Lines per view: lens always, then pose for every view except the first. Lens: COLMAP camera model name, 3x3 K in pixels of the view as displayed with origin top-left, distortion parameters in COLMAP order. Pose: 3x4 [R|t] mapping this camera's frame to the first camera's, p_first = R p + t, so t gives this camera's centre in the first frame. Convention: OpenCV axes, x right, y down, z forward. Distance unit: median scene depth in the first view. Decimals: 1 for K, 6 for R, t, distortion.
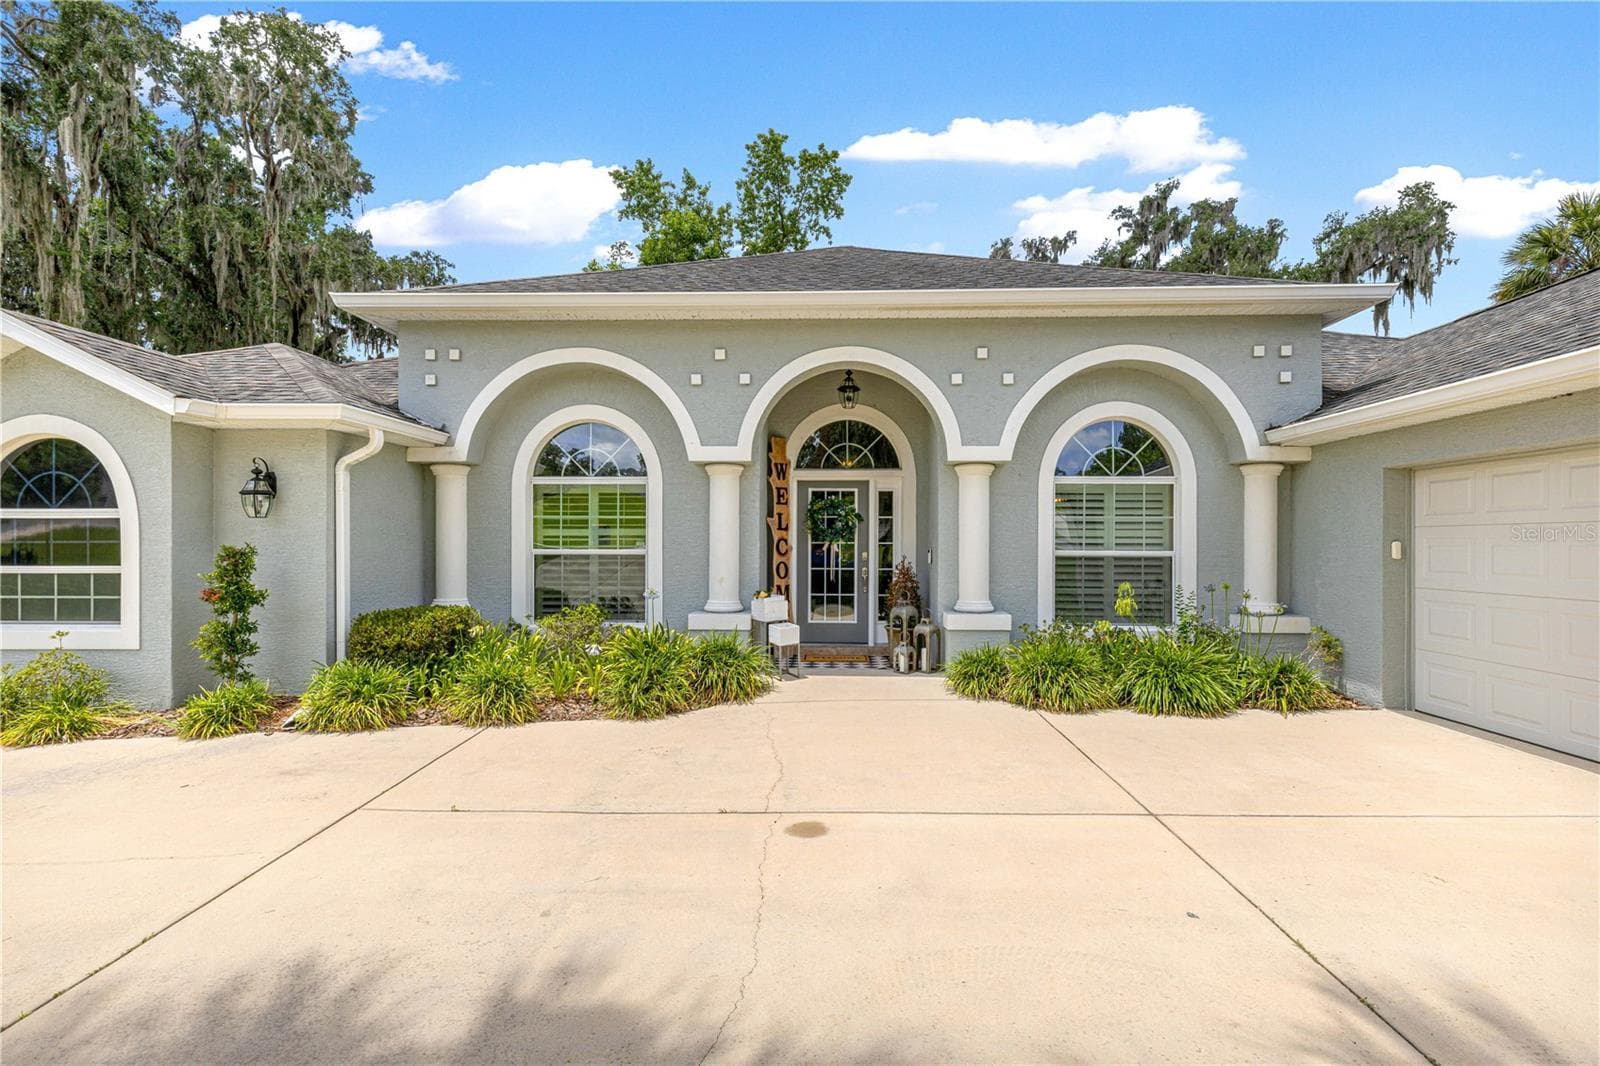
lens RADIAL K [[720.5, 0, 802.8], [0, 720.5, 544.3], [0, 0, 1]] dist [0.006039, -0.001026]
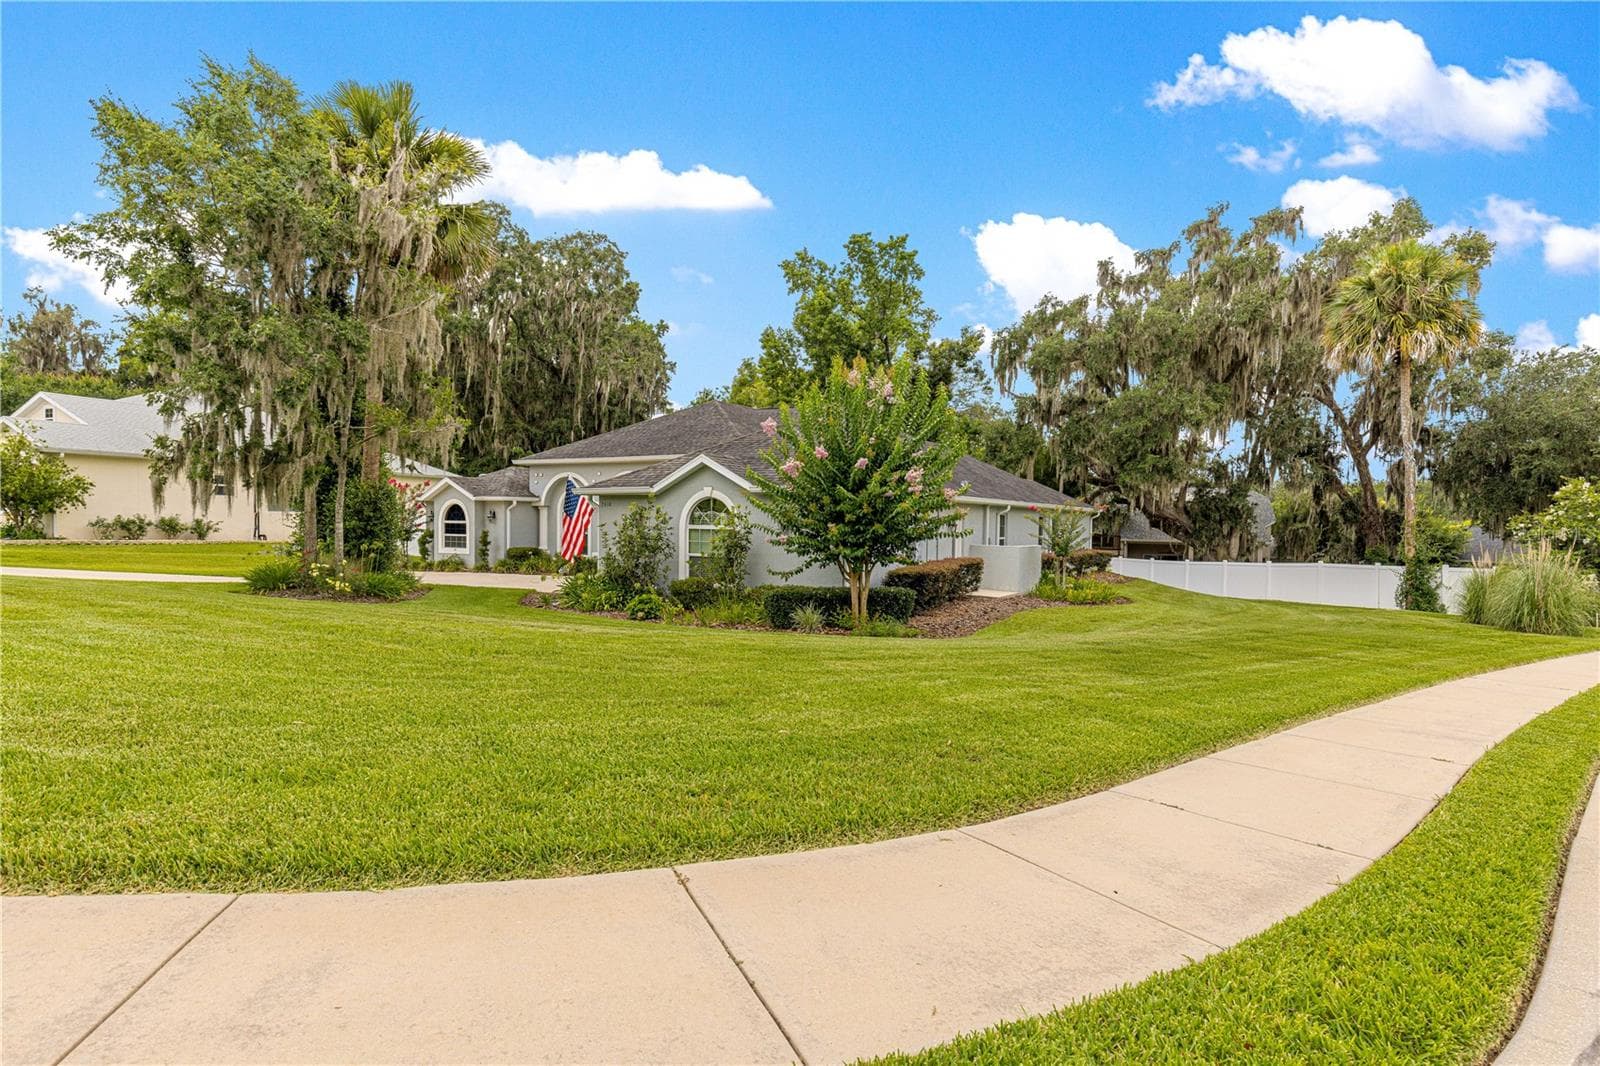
lens RADIAL K [[832.6, 0, 800.0], [0, 832.6, 533.0], [0, 0, 1]] dist [-0.003957, -0.000866]
pose [[0.880478, 0.022296, -0.473562, 2.171648], [-0.009943, 0.999542, 0.028573, -0.097341], [0.473982, -0.020449, 0.880297, -1.660192]]
